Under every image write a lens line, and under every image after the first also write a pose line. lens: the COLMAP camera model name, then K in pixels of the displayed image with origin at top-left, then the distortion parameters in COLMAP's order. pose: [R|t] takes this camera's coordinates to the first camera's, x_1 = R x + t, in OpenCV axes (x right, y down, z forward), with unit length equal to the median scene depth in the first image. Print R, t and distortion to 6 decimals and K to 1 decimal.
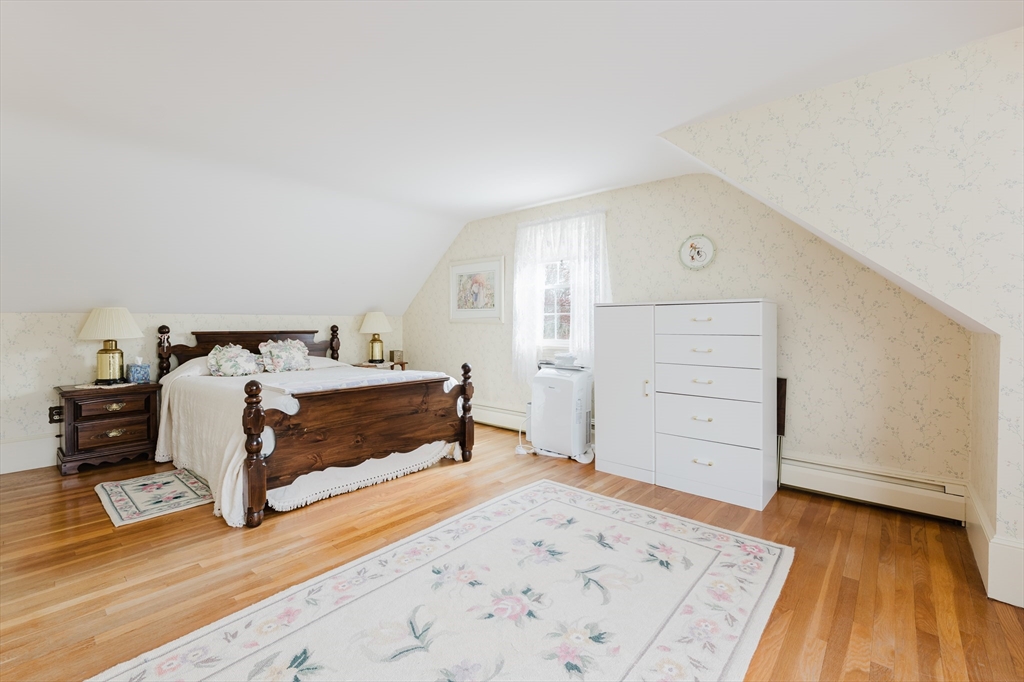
lens RADIAL K [[442.7, 0, 512.6], [0, 442.7, 328.6], [0, 0, 1]] dist [0.002754, -0.000344]
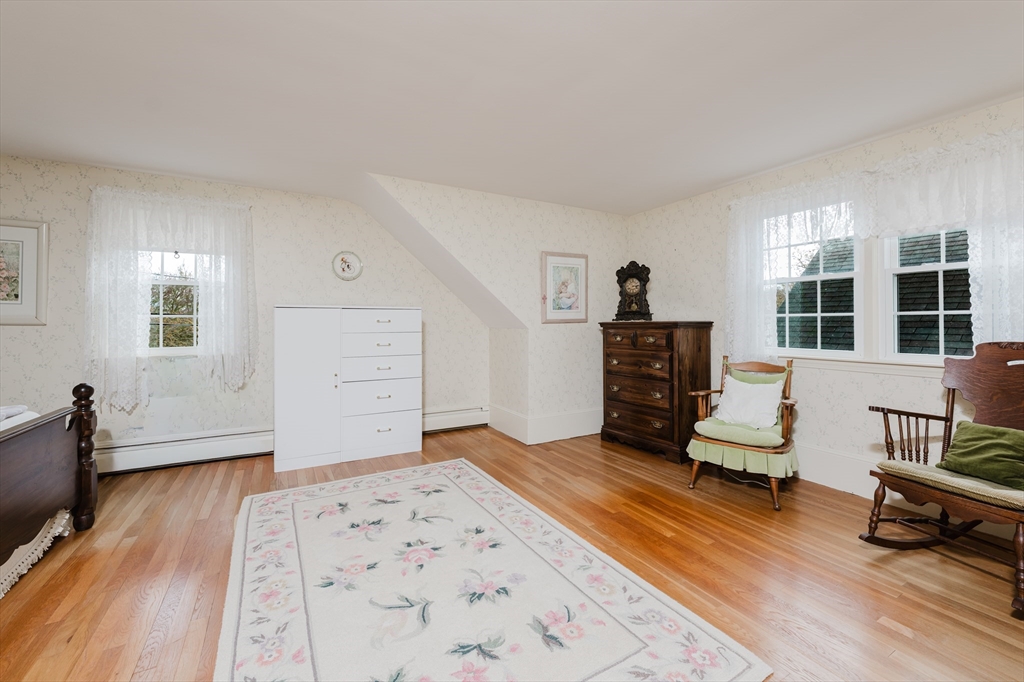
lens RADIAL K [[420.9, 0, 513.1], [0, 420.9, 318.7], [0, 0, 1]] dist [-0.000012, -0.000173]
pose [[0.339283, 0.009142, 0.940640, -0.770720], [0.012155, 0.999827, -0.014101, -0.005827], [-0.940606, 0.016218, 0.339113, 0.264182]]
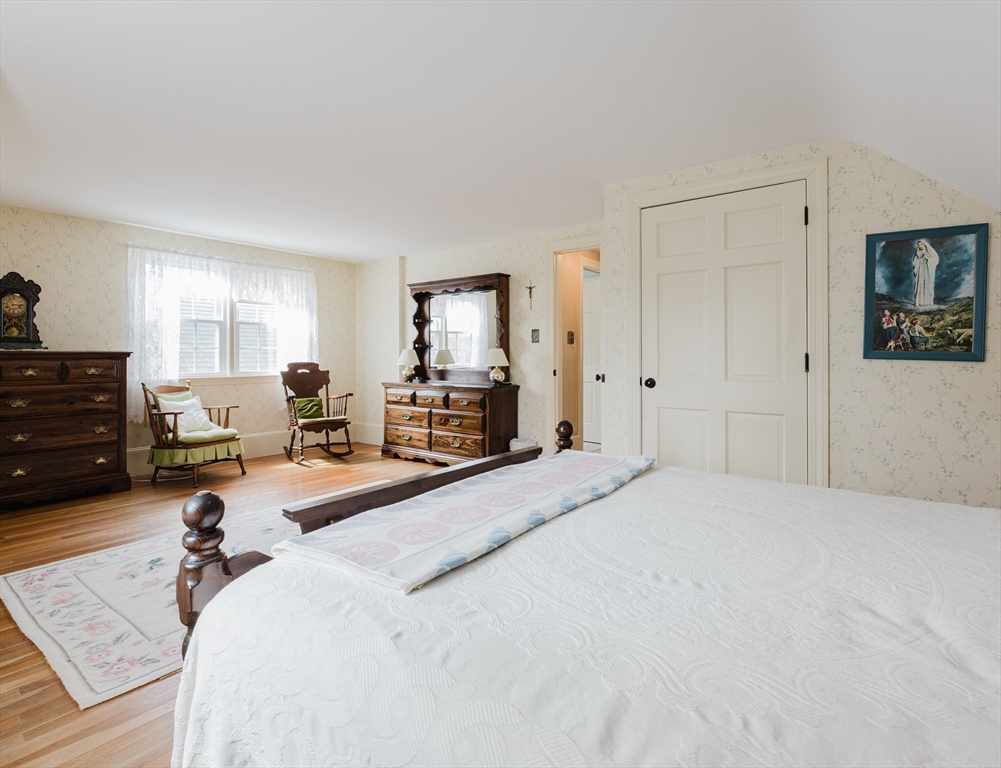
lens RADIAL K [[515.9, 0, 500.9], [0, 515.9, 352.8], [0, 0, 1]] dist [-0.000089, 0.000308]
pose [[-0.999066, -0.000470, -0.043213, -0.442393], [-0.000762, 0.999977, 0.006749, -0.018454], [0.043209, 0.006775, -0.999043, 2.117414]]
